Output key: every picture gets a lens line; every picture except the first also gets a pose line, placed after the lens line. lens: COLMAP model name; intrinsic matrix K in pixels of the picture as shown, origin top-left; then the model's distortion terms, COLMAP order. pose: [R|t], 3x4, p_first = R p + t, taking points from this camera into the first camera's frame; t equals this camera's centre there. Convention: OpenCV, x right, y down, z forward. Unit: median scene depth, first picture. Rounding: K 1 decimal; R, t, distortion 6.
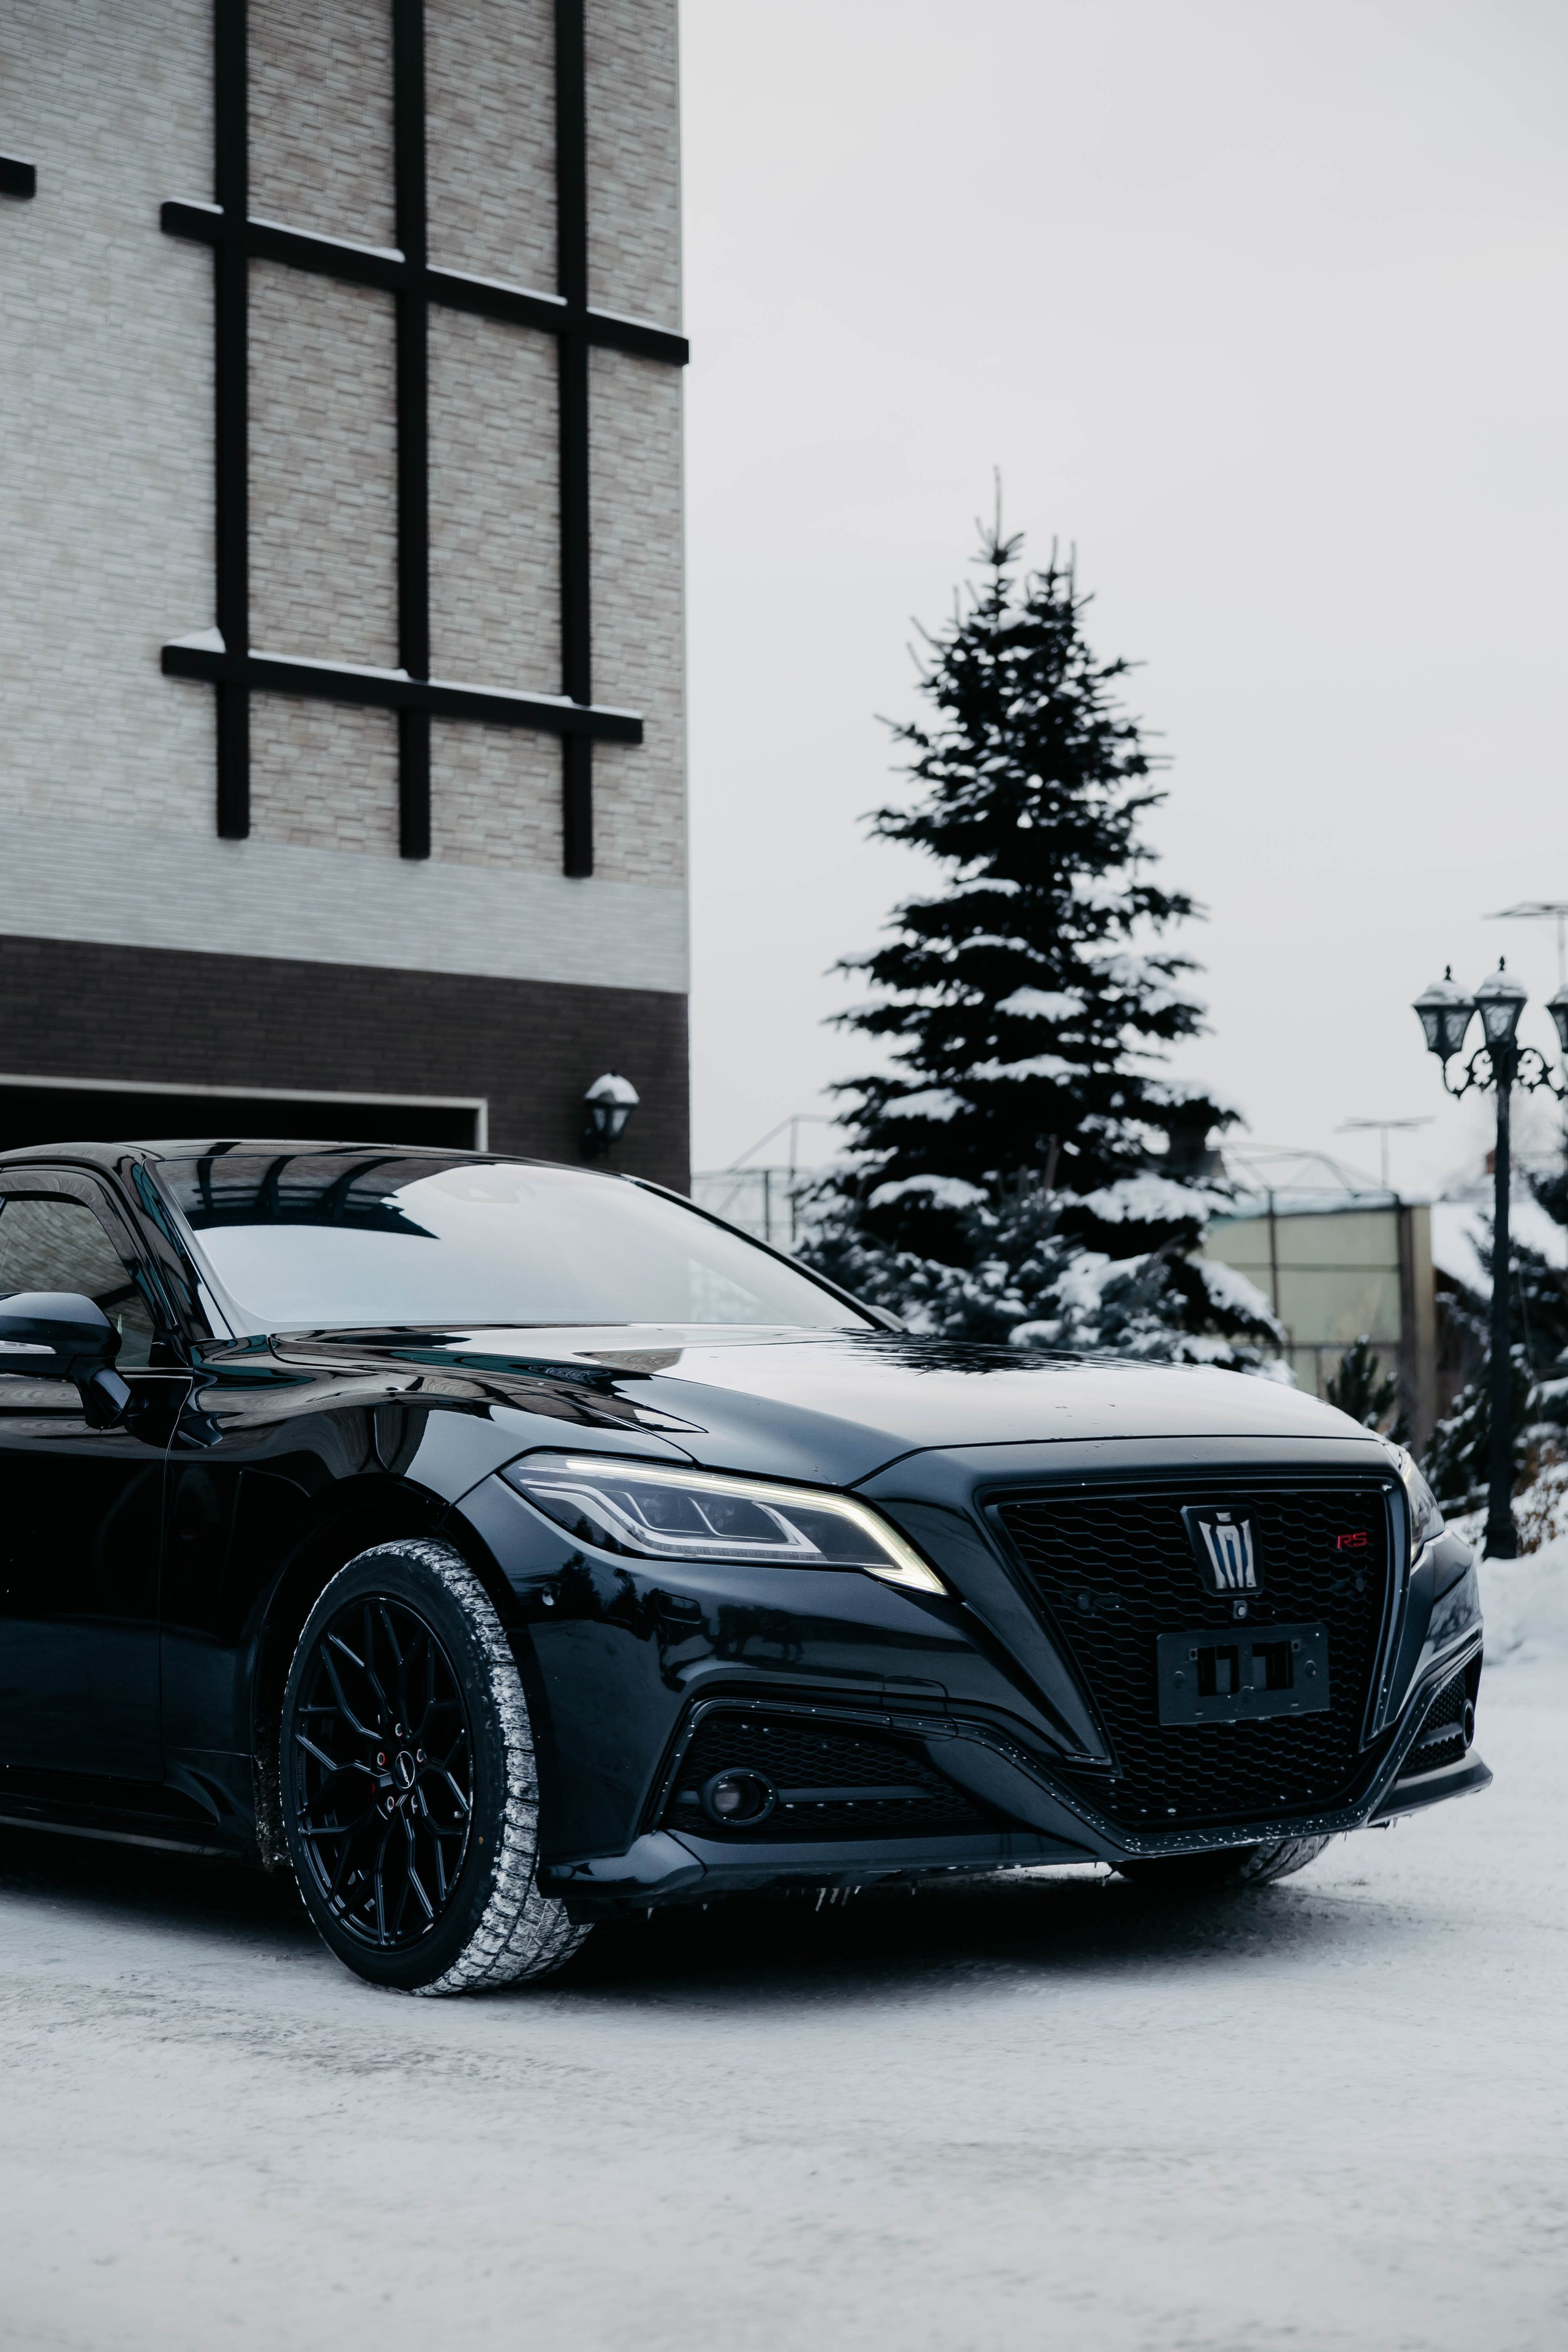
lens RADIAL K [[3349.1, 0, 767.6], [0, 3349.1, 1109.4], [0, 0, 1]] dist [0.026842, 0.000000]
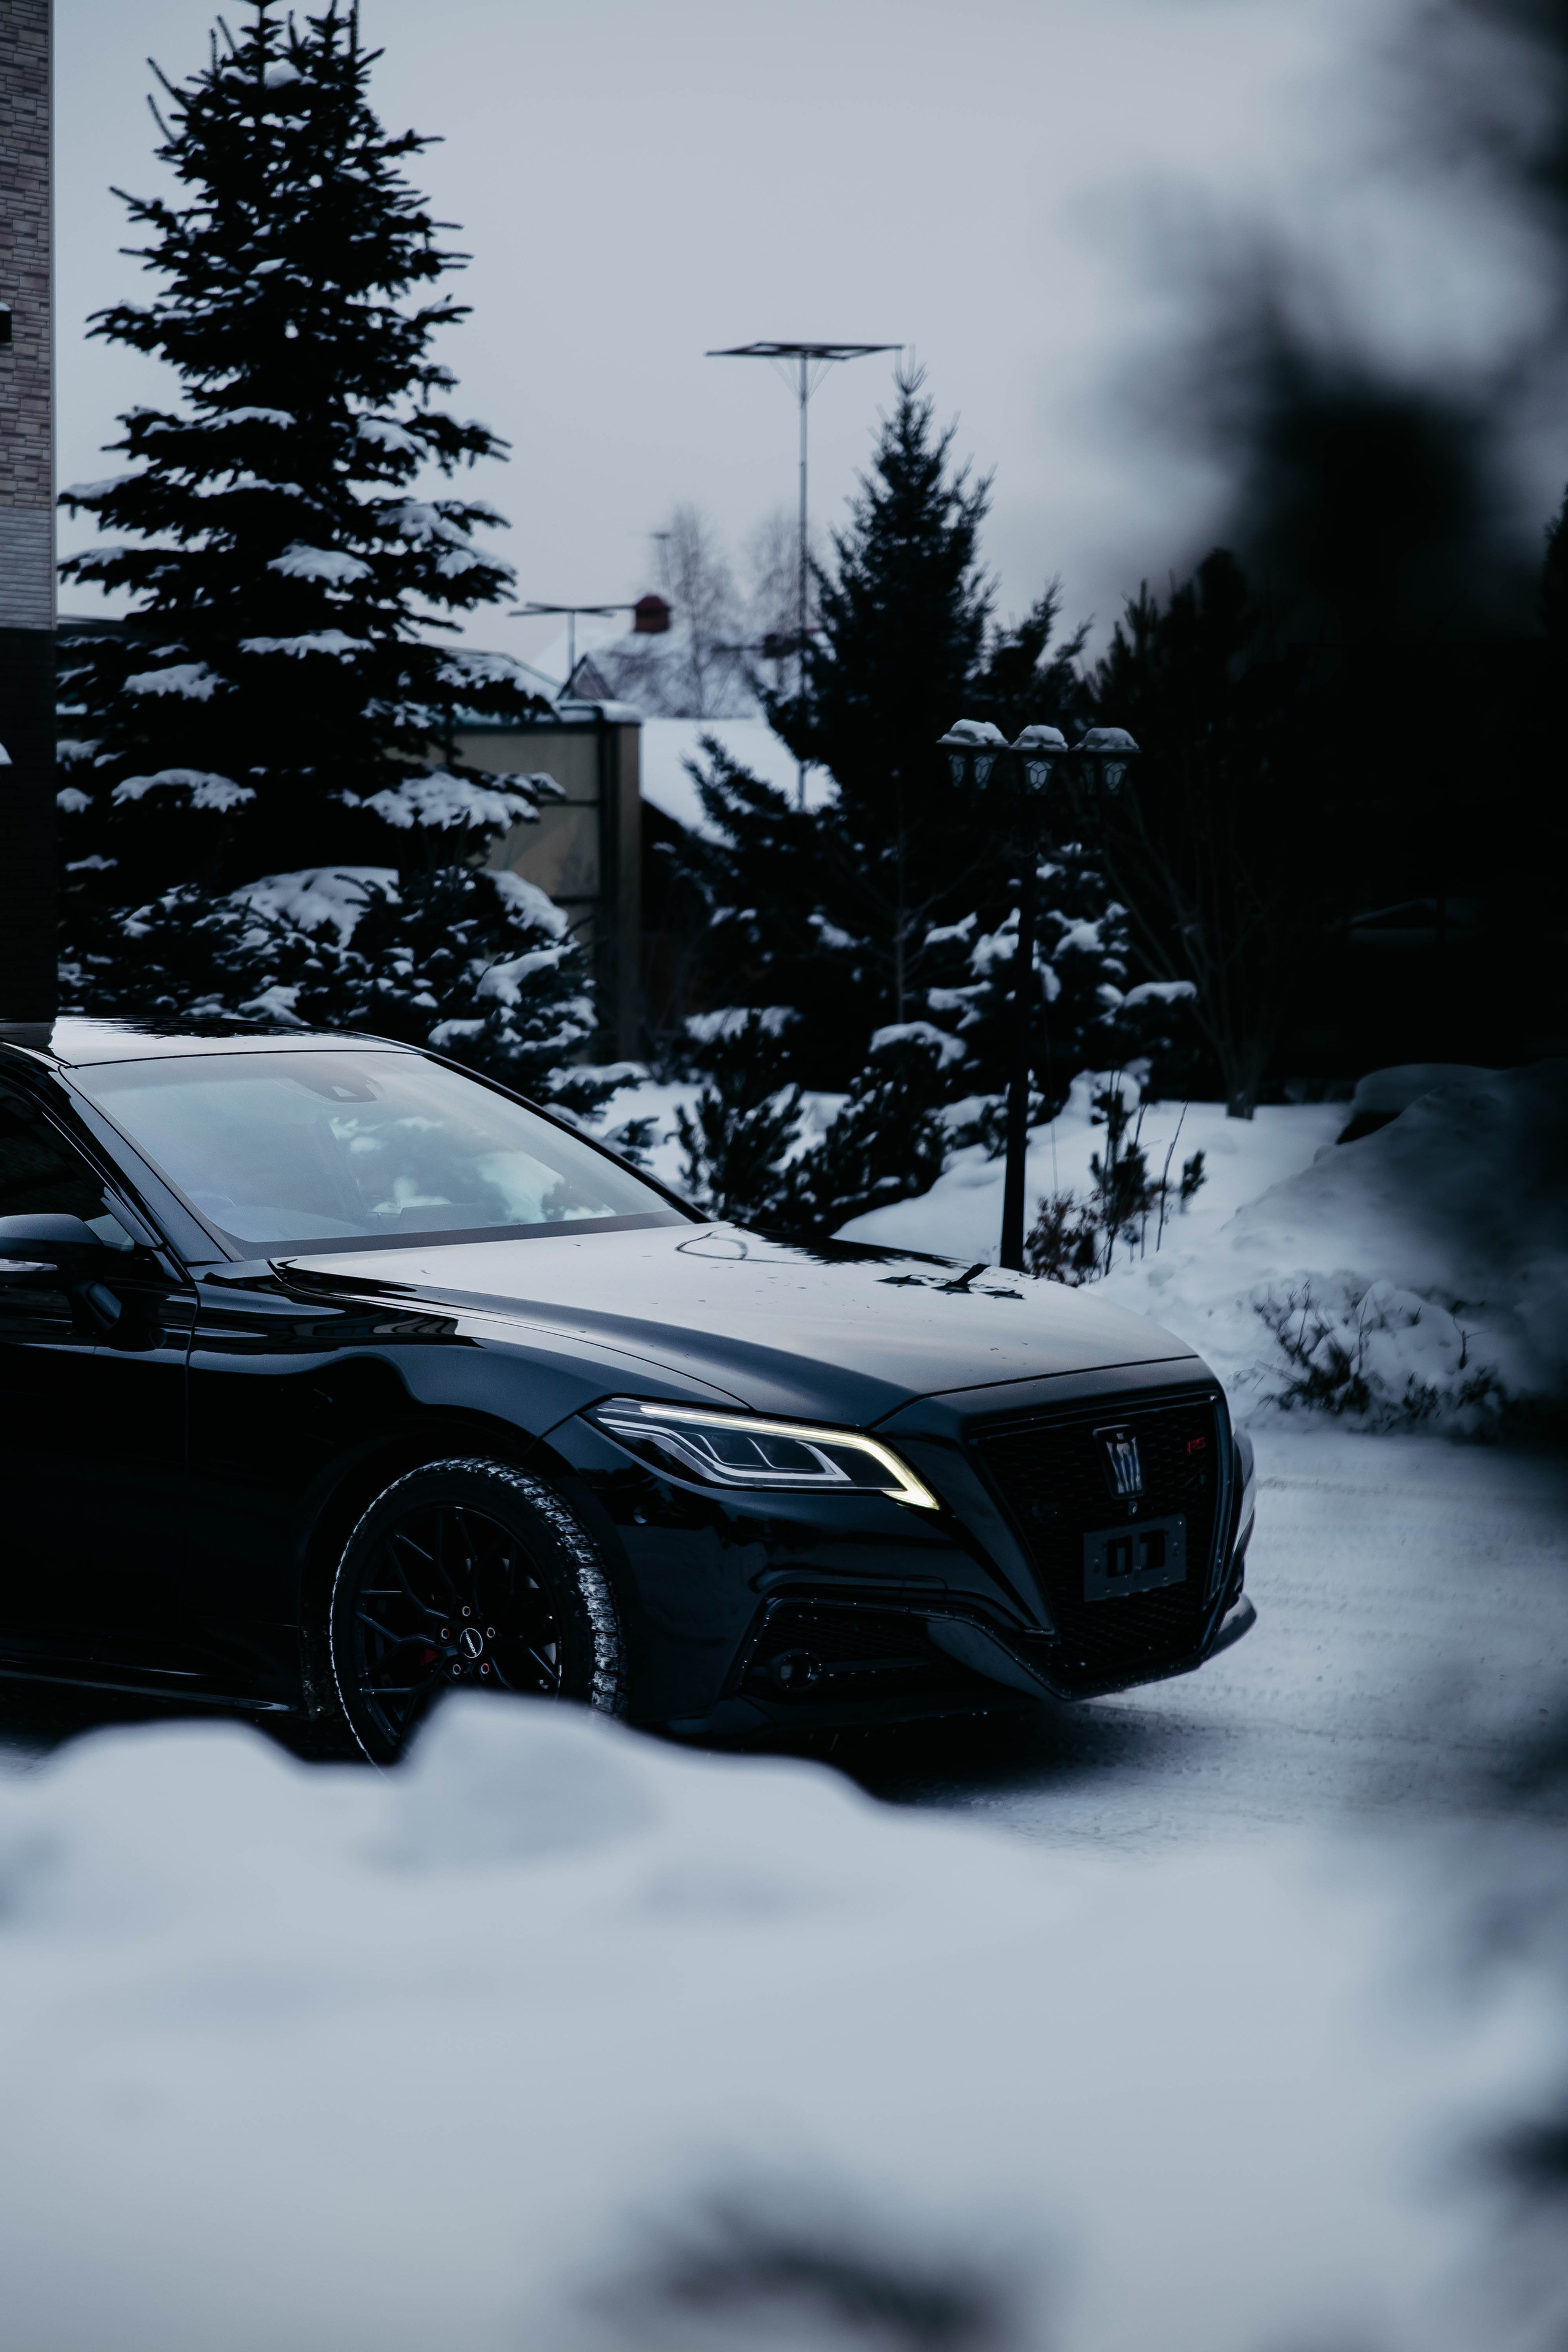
lens RADIAL K [[4465.8, 0, 763.5], [0, 4465.8, 1052.0], [0, 0, 1]] dist [0.054345, 0.000000]
pose [[0.970939, 0.008515, 0.239174, -0.133492], [-0.036321, 0.993034, 0.112093, -0.069136], [-0.236553, -0.117523, 0.964485, -0.195297]]
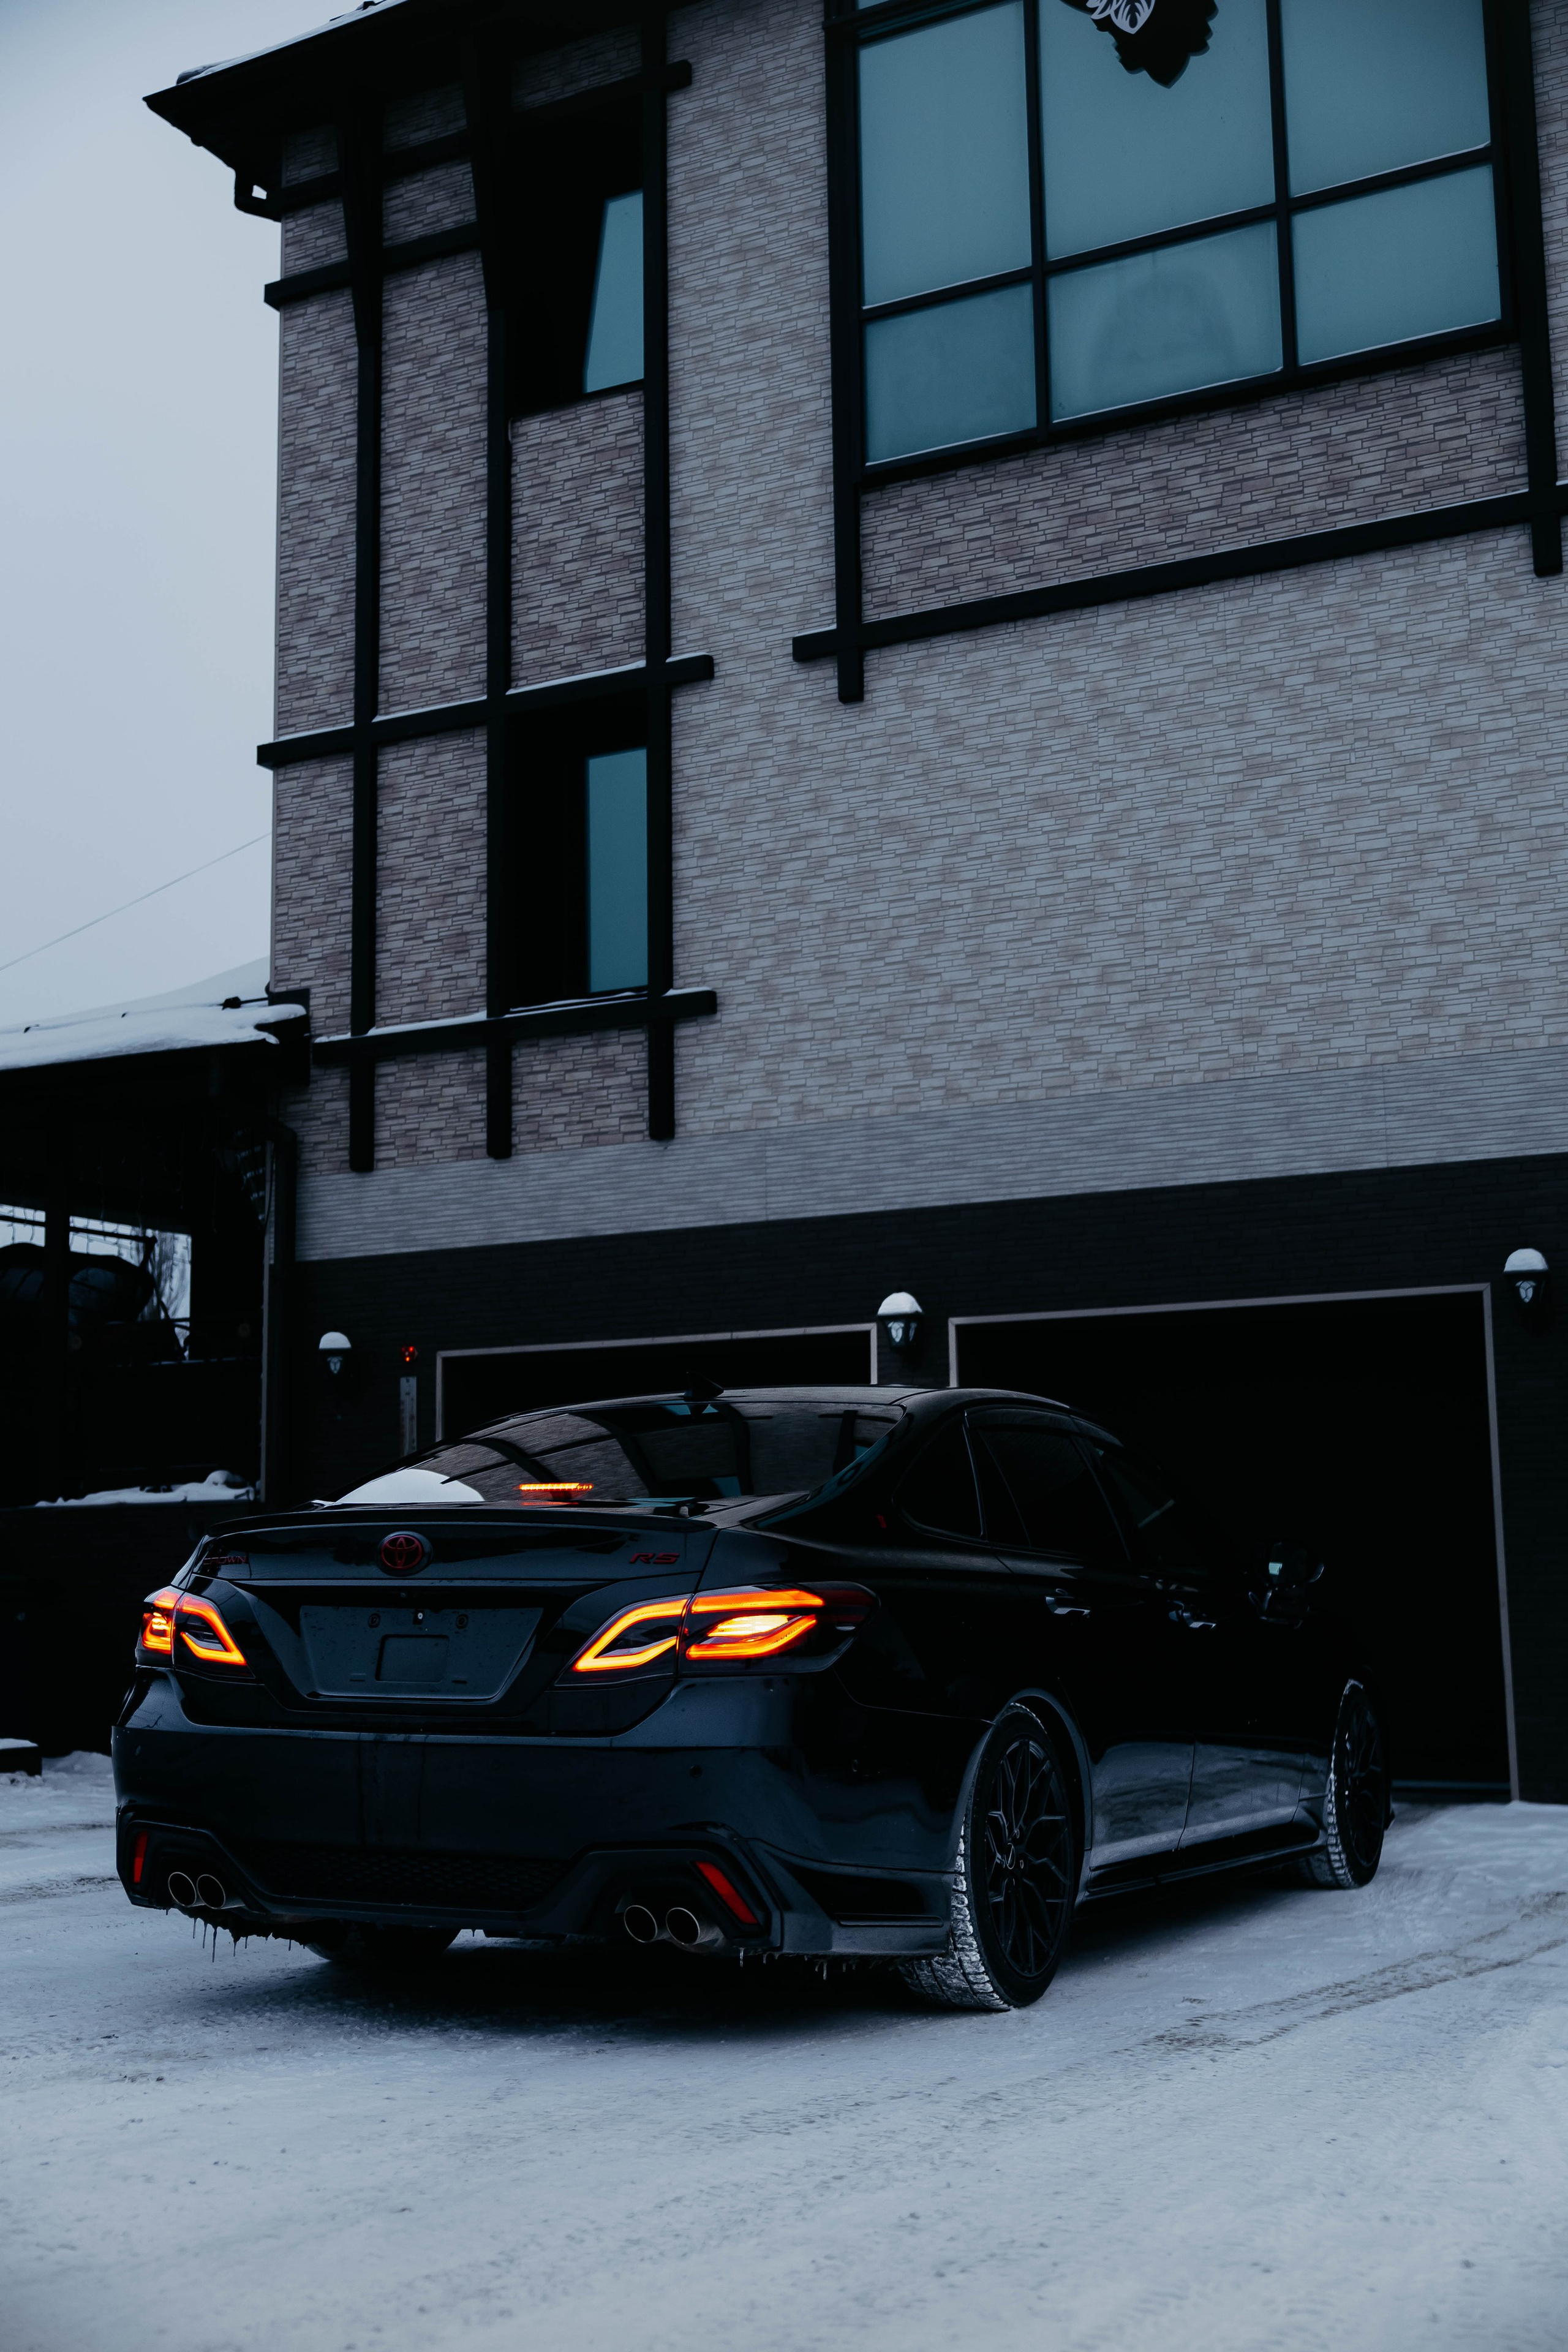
lens RADIAL K [[2620.6, 0, 772.3], [0, 2620.6, 1135.8], [0, 0, 1]] dist [0.006778, 0.000000]
pose [[0.346307, -0.138980, -0.927770, 0.445034], [0.082333, 0.989652, -0.117518, 0.021650], [0.934501, -0.035689, 0.354166, 0.378013]]
